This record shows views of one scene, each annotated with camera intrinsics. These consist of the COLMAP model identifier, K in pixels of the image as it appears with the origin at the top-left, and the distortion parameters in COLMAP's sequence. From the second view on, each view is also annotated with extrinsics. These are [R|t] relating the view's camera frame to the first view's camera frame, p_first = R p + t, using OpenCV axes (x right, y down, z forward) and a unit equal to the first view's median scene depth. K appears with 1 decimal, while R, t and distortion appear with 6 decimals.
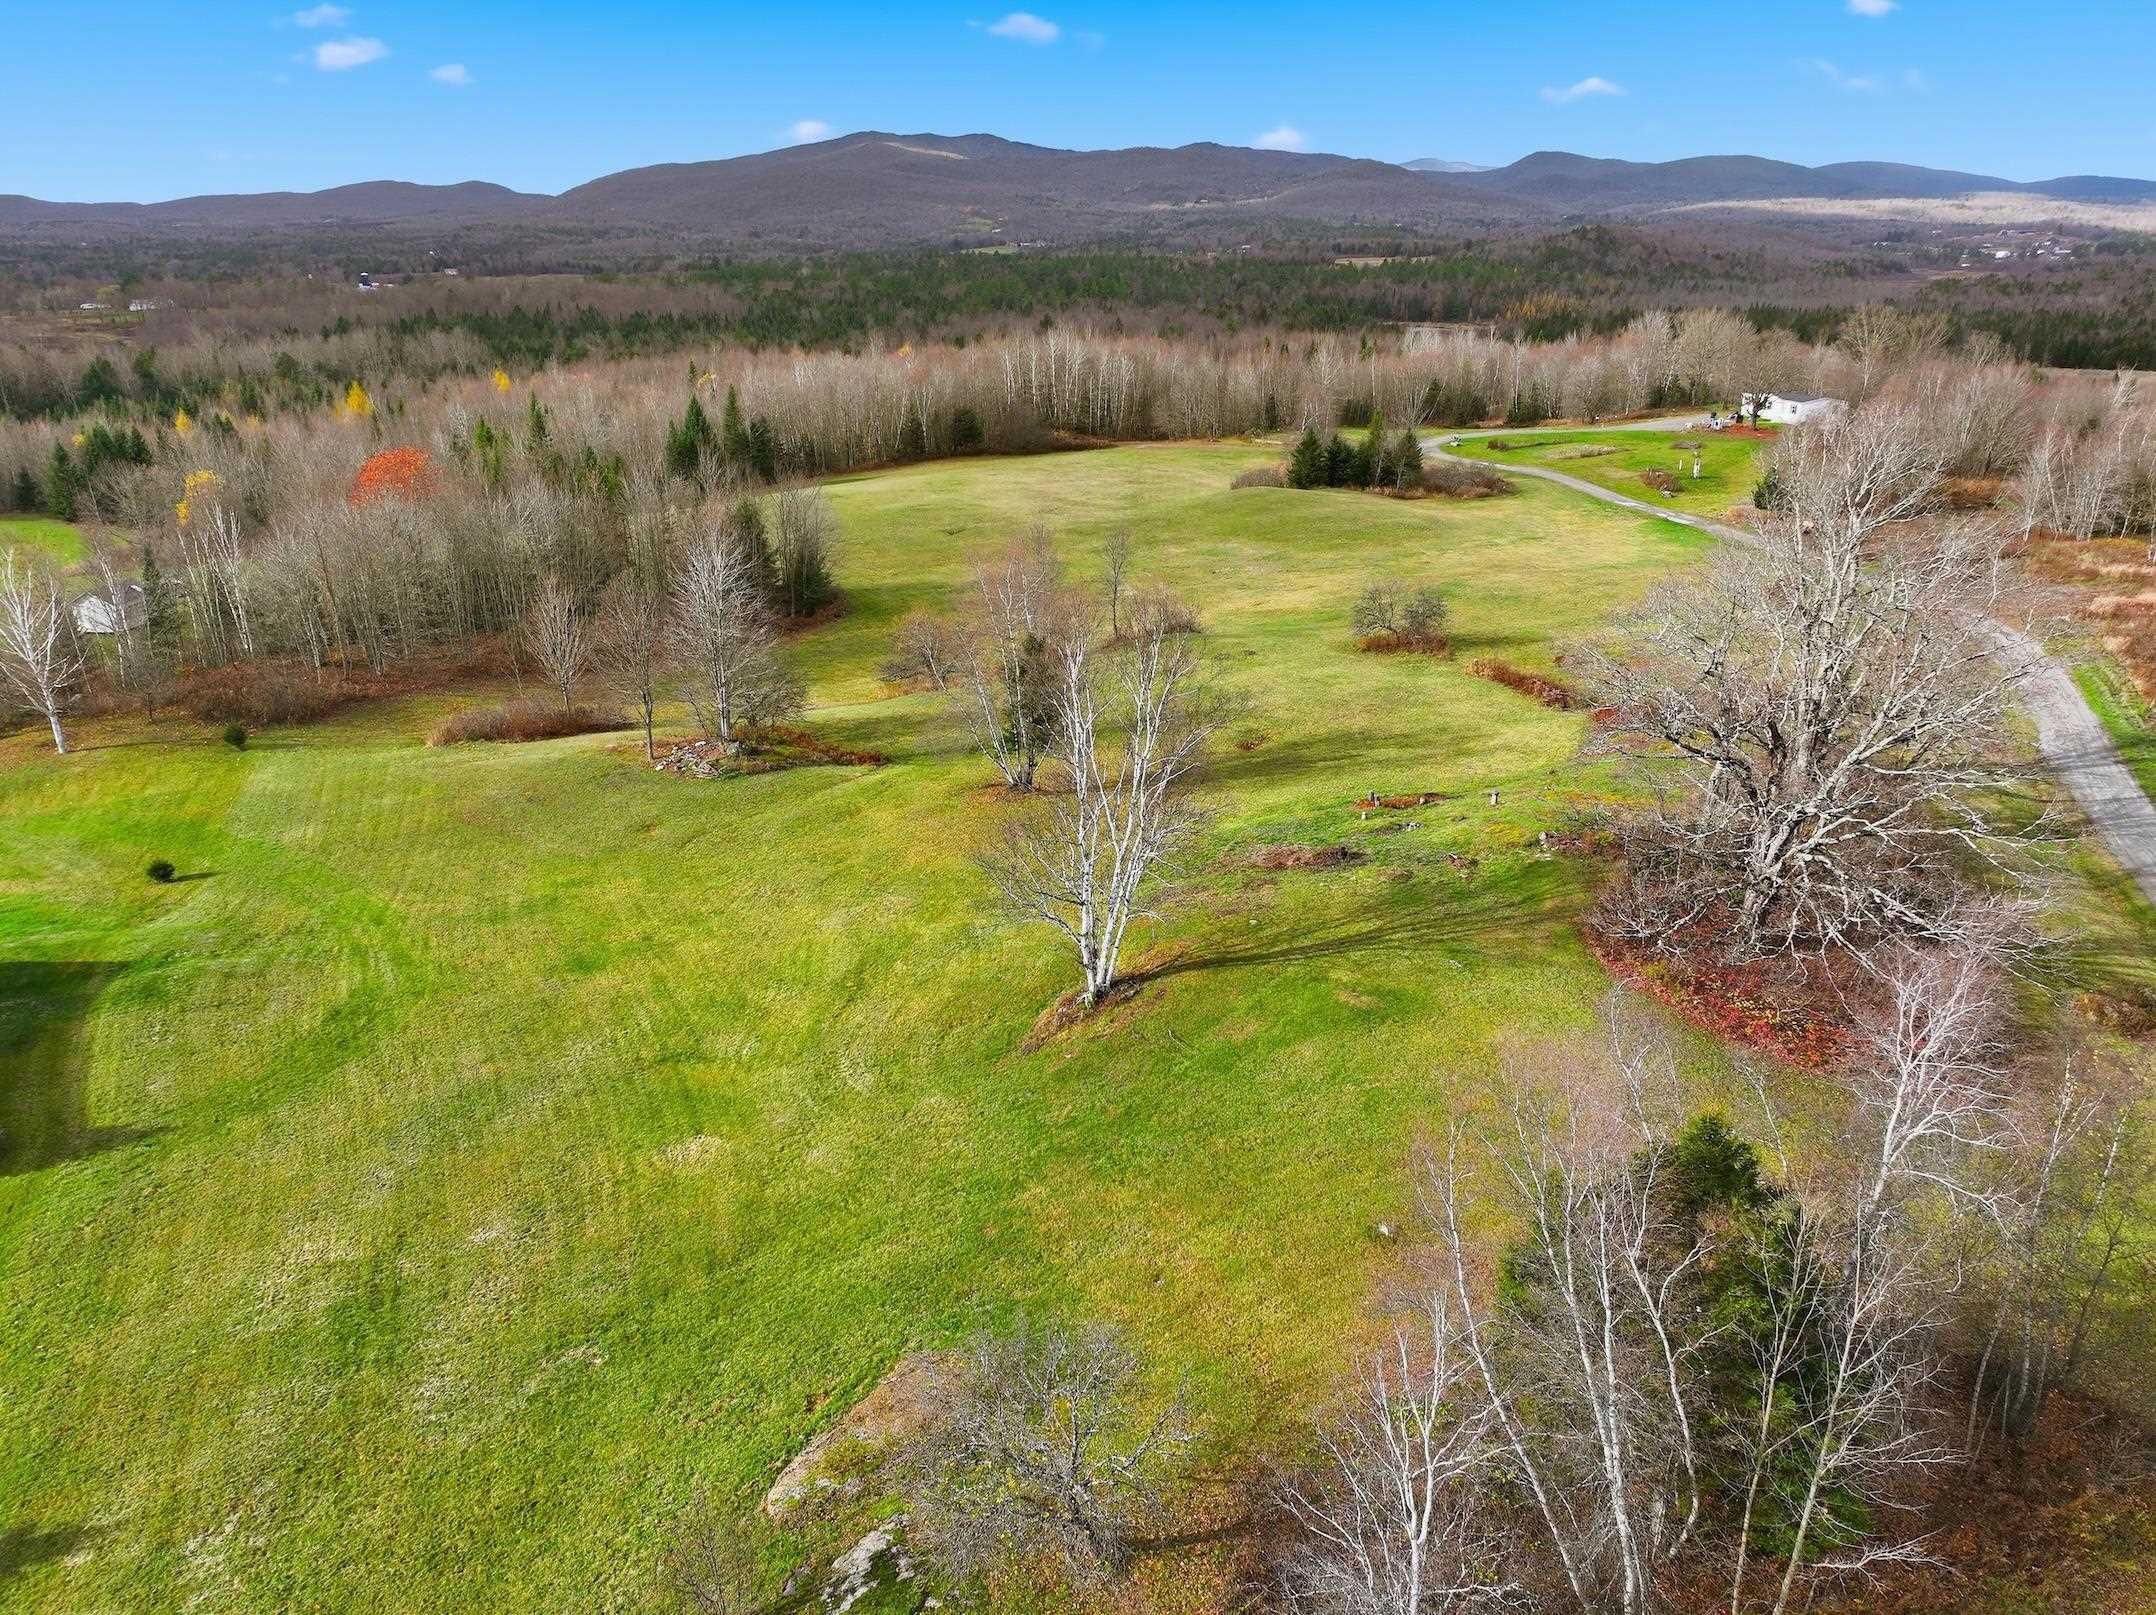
lens RADIAL K [[1510.6, 0, 1087.2], [0, 1510.6, 790.7], [0, 0, 1]] dist [0.004368, 0.007036]
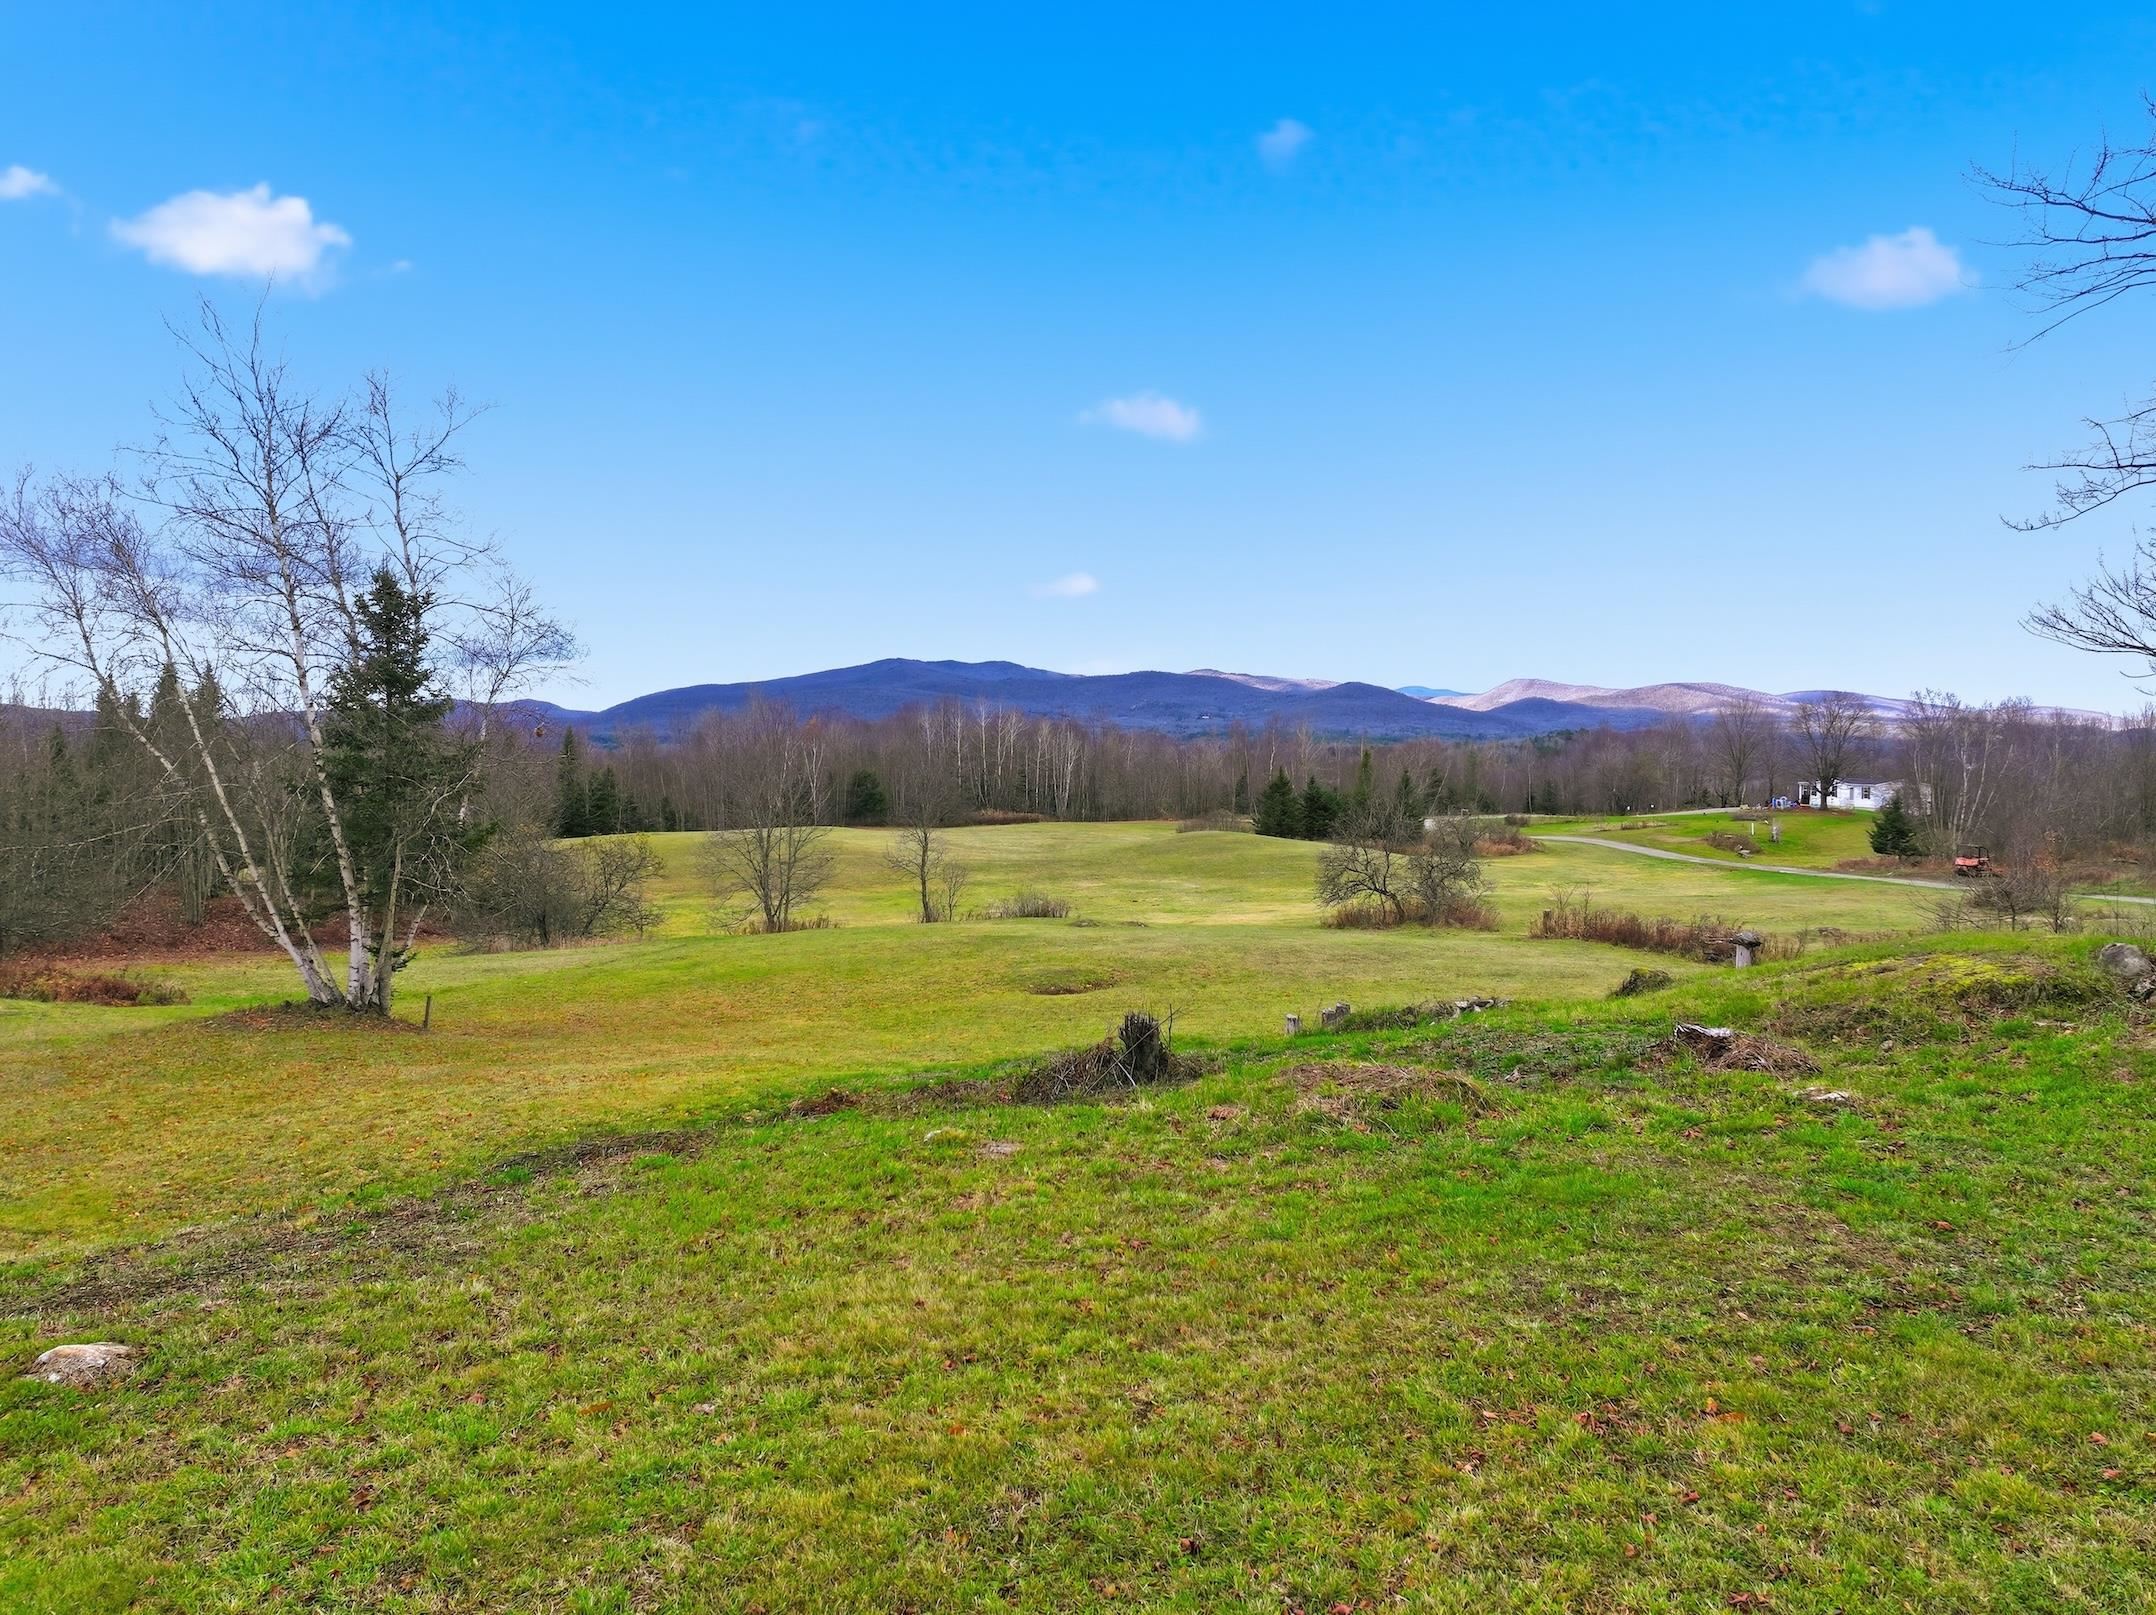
lens RADIAL K [[1510.6, 0, 1087.2], [0, 1510.6, 790.7], [0, 0, 1]] dist [0.004368, 0.007036]
pose [[0.999963, 0.004472, -0.007344, 0.060316], [-0.006593, 0.947095, -0.320887, 0.027608], [0.005521, 0.320923, 0.947089, 0.293189]]
